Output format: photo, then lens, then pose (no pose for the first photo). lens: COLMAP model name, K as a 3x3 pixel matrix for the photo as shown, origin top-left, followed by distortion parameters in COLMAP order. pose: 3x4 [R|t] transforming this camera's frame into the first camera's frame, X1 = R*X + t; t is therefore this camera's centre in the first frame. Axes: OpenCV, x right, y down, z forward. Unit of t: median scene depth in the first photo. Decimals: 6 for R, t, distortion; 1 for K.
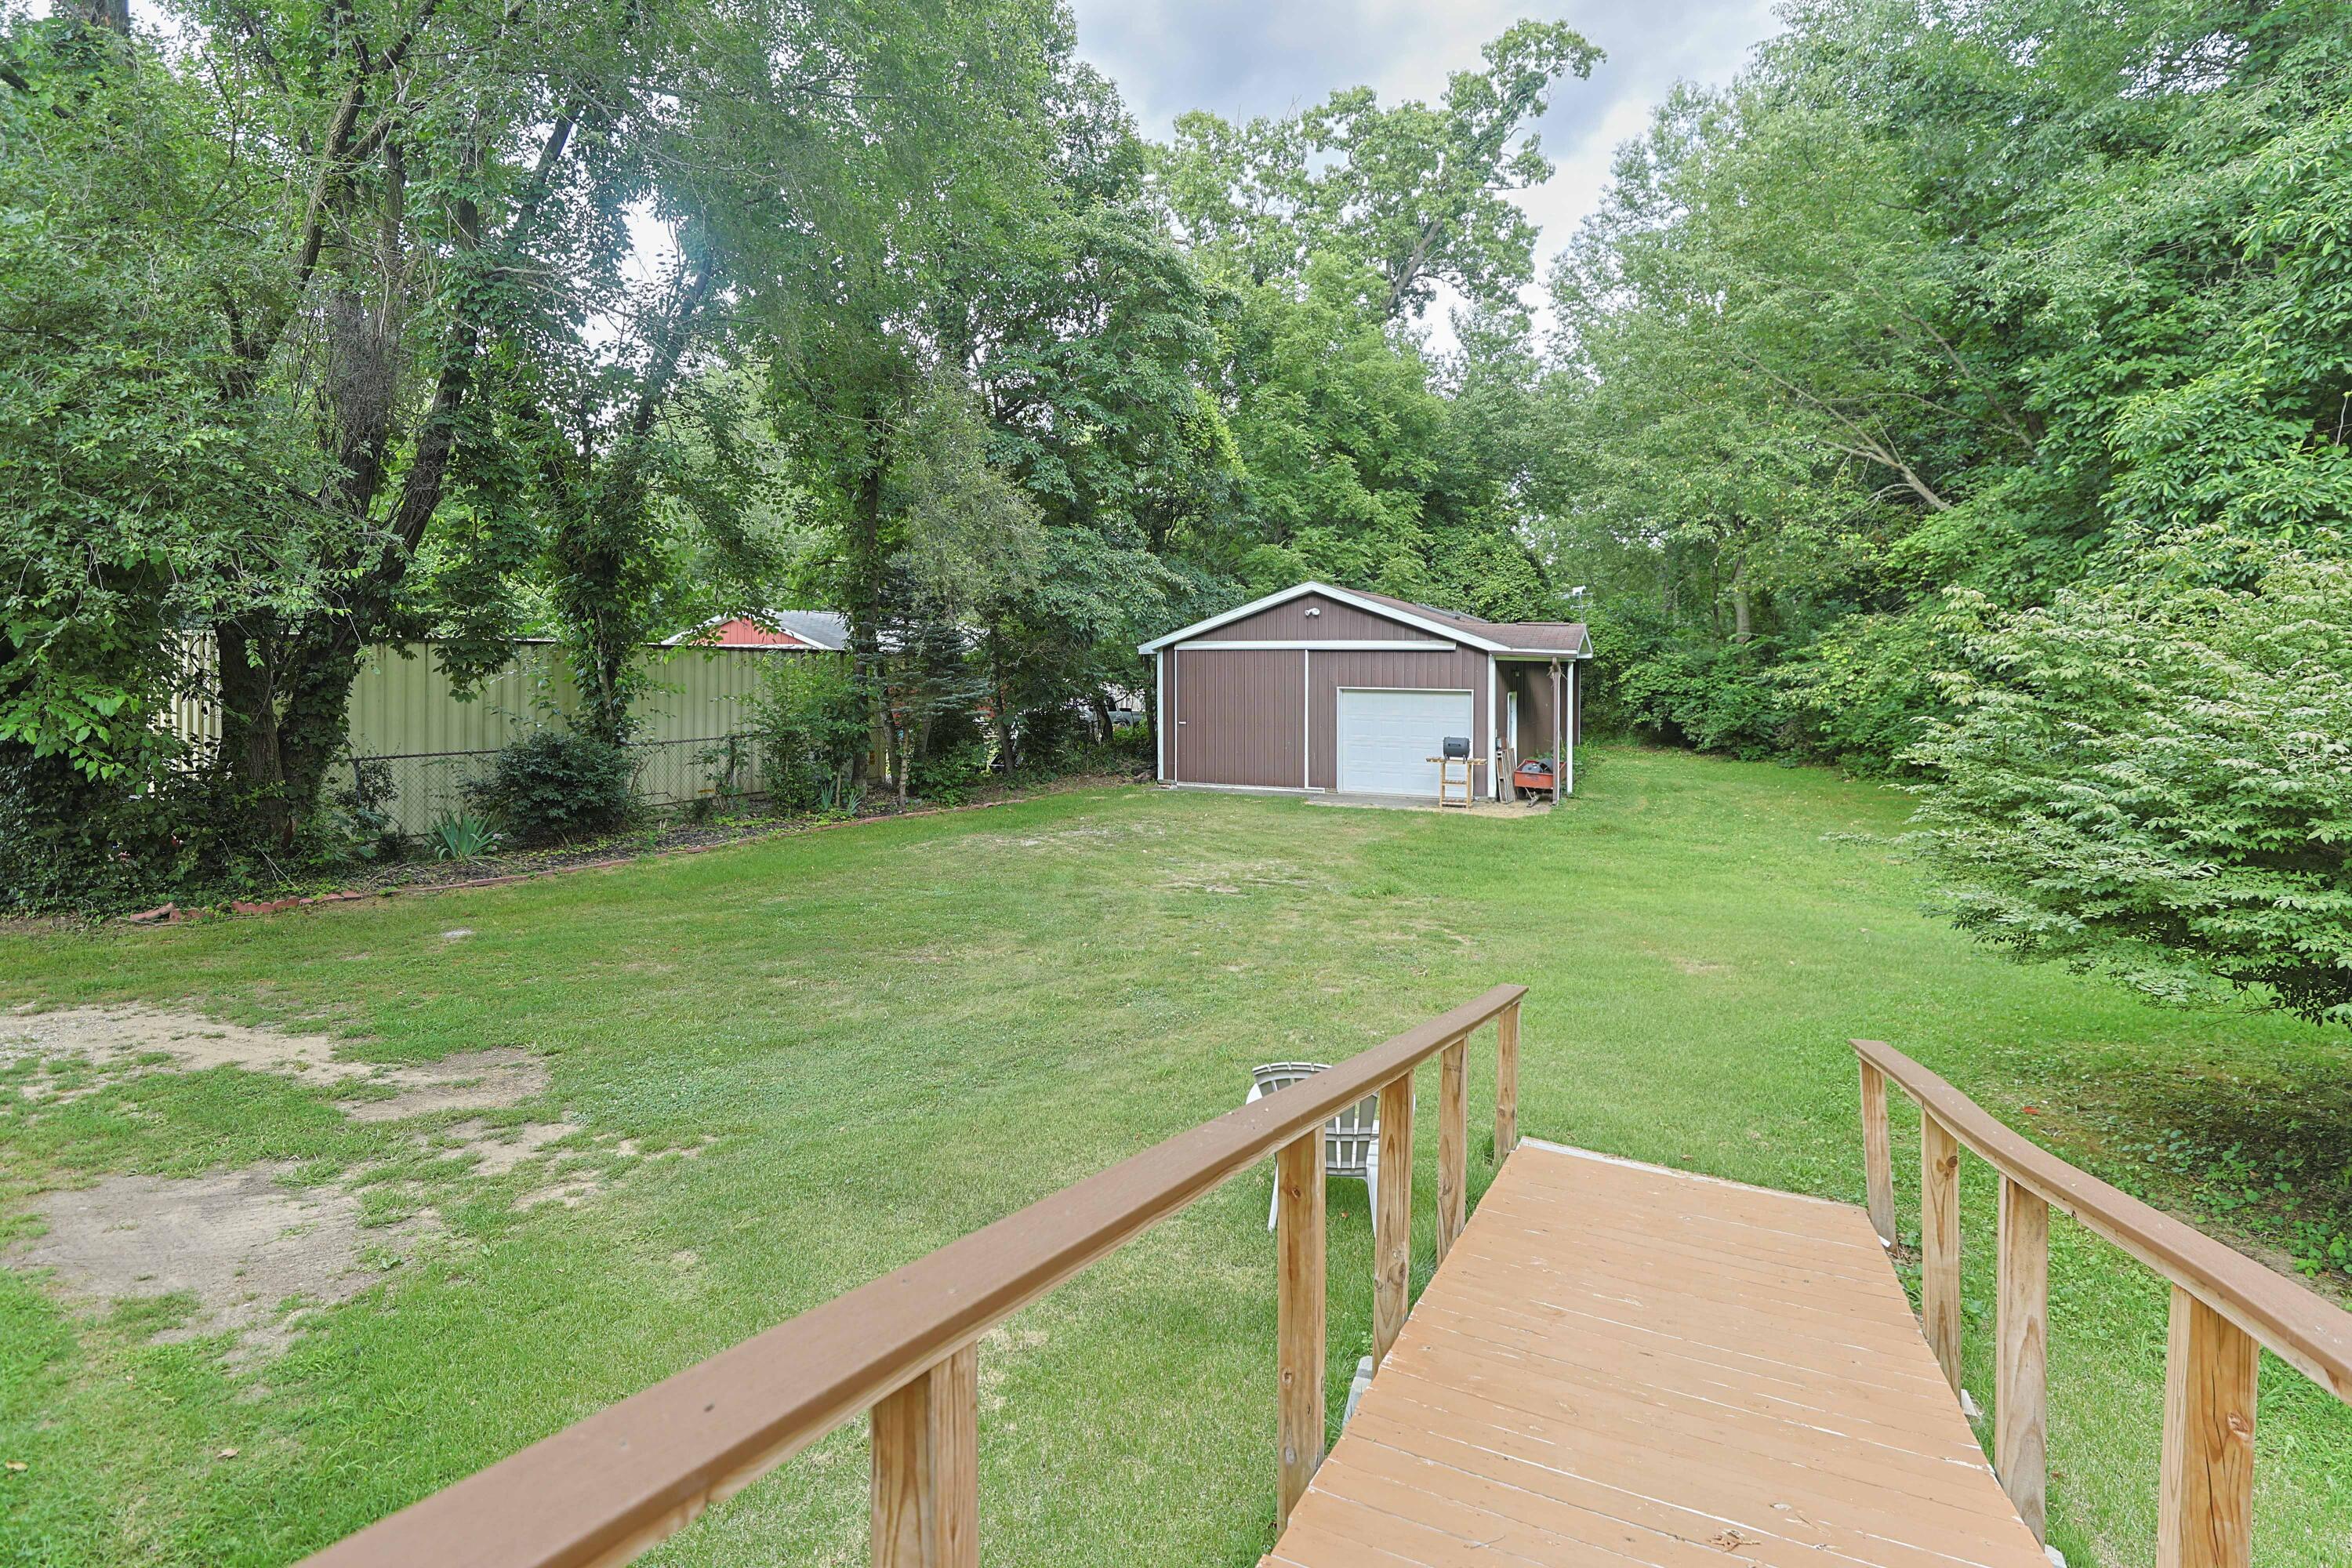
lens RADIAL K [[1102.3, 0, 1129.4], [0, 1102.3, 664.8], [0, 0, 1]] dist [-0.014995, 0.000800]
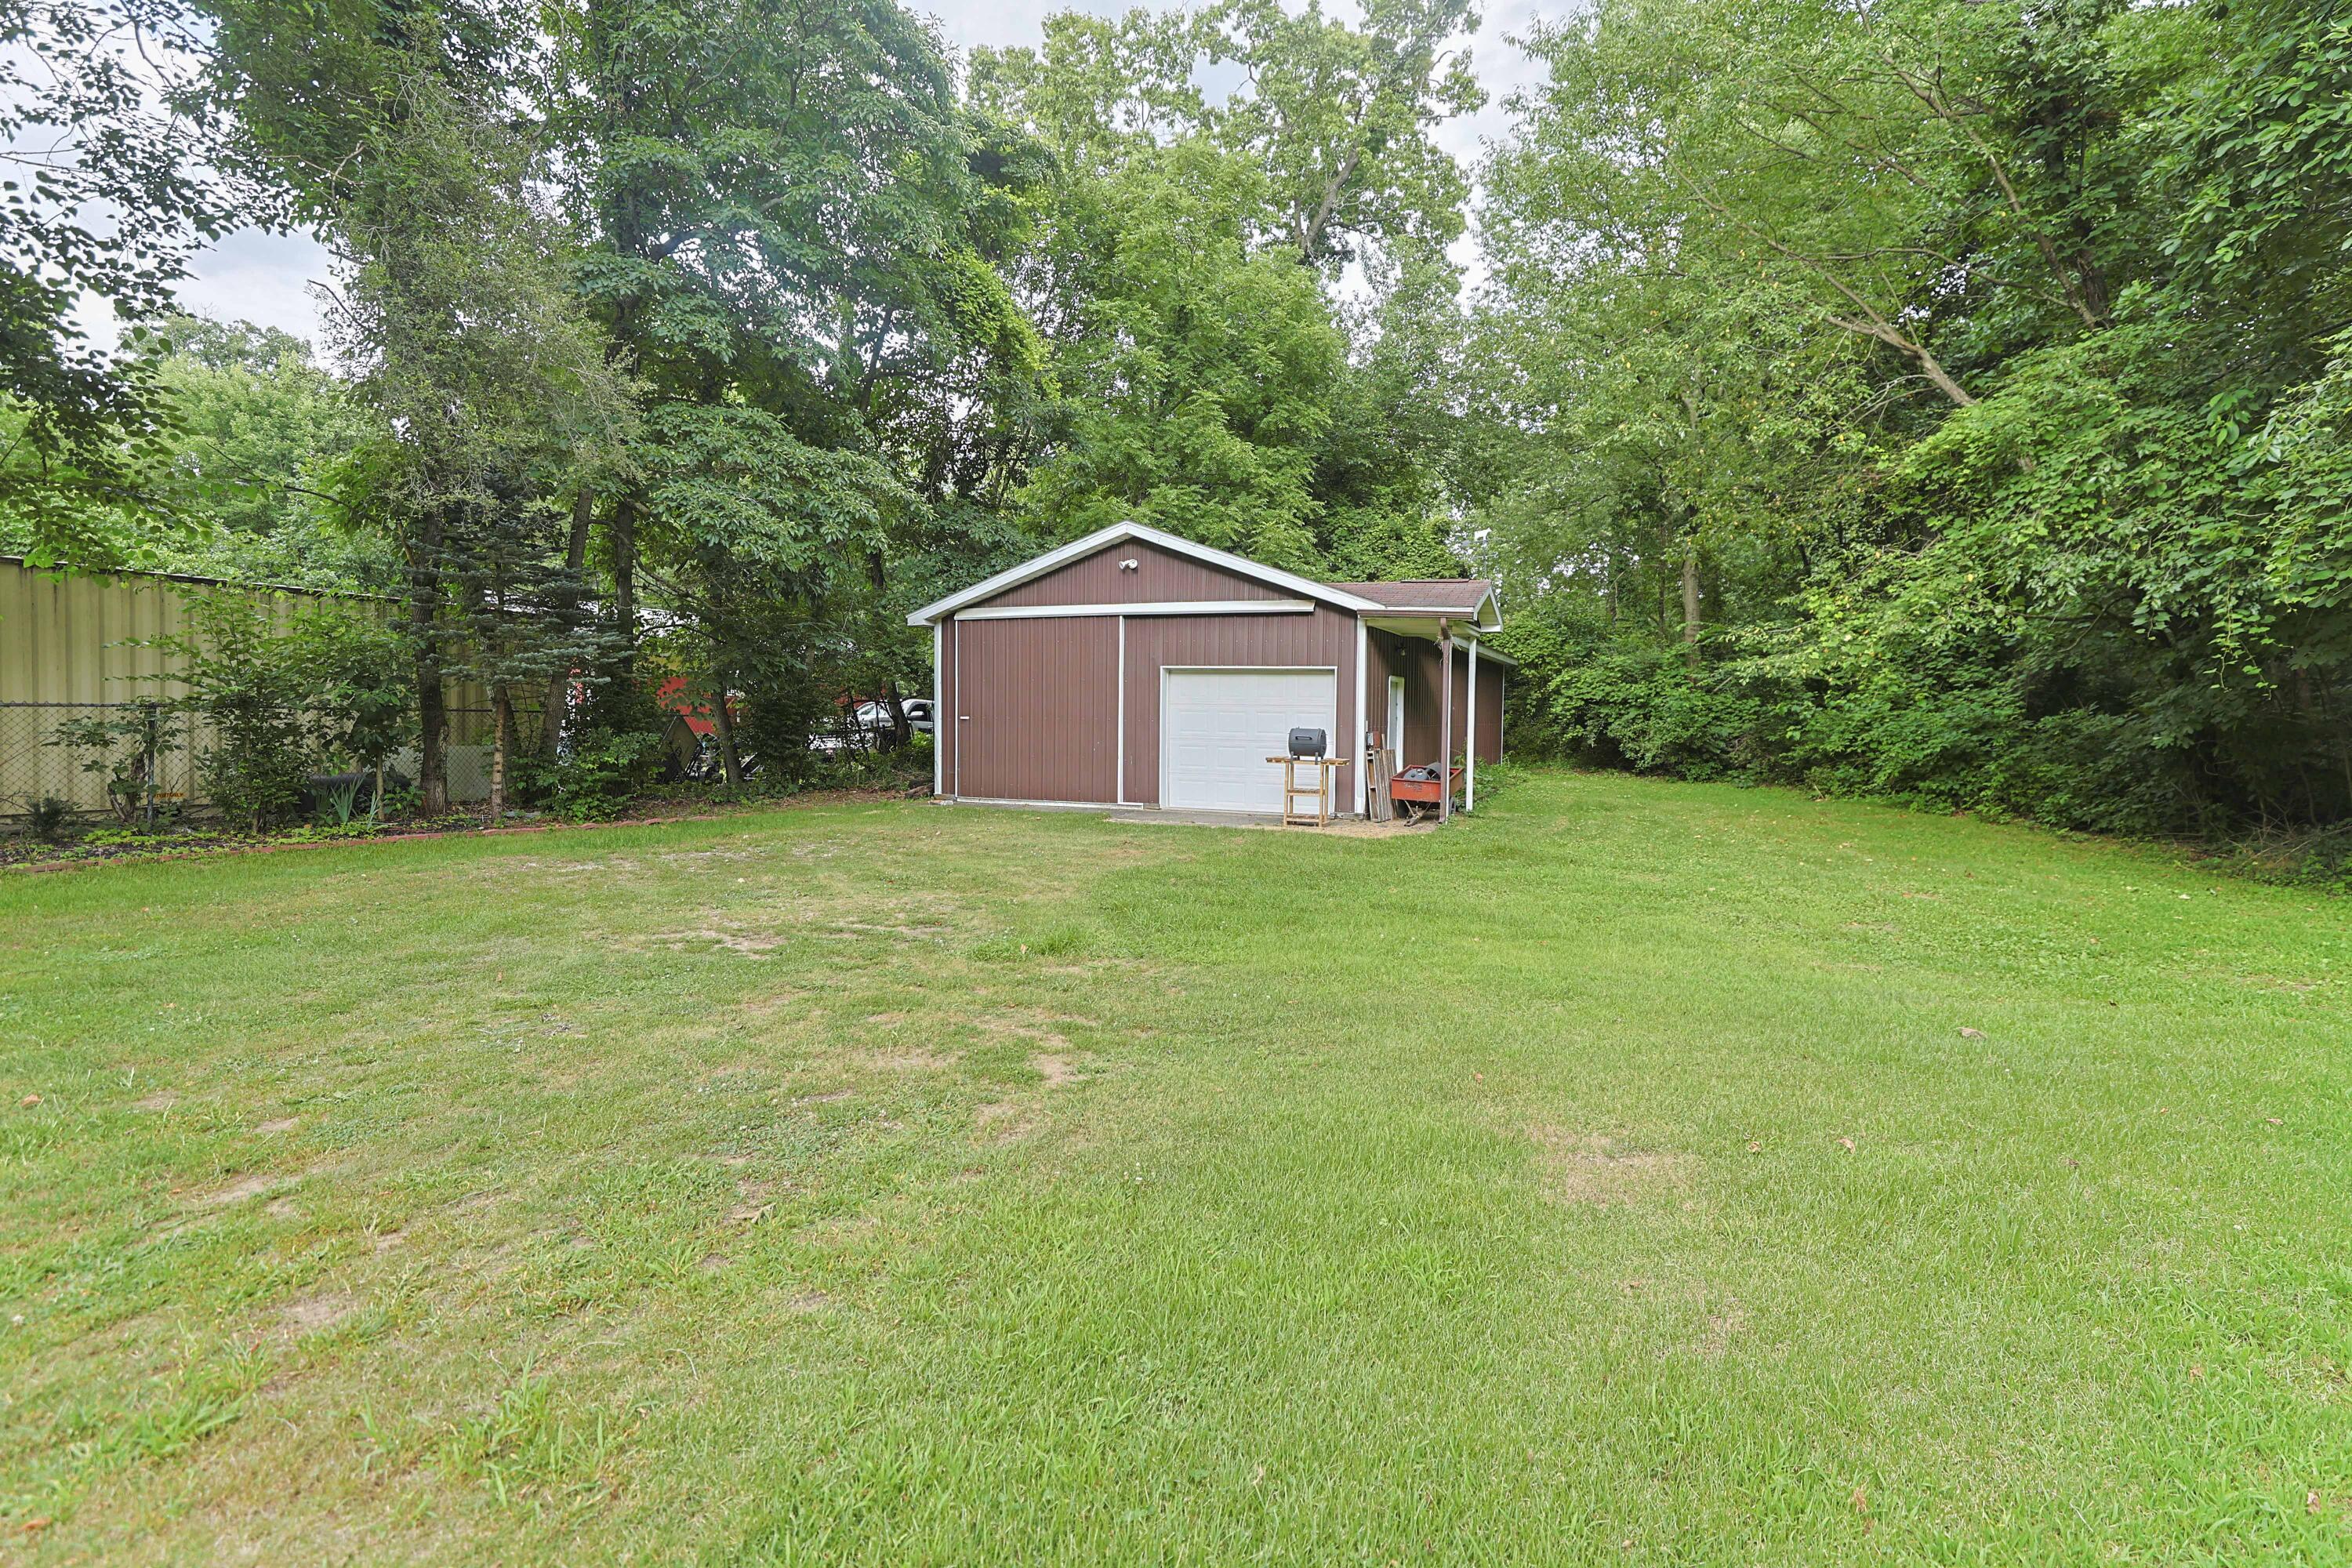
lens RADIAL K [[1092.7, 0, 1164.1], [0, 1092.7, 748.1], [0, 0, 1]] dist [-0.018601, 0.007137]
pose [[0.997920, 0.006248, 0.064166, 0.133445], [-0.008143, 0.999537, 0.029316, 0.049518], [-0.063953, -0.029778, 0.997509, 0.249781]]
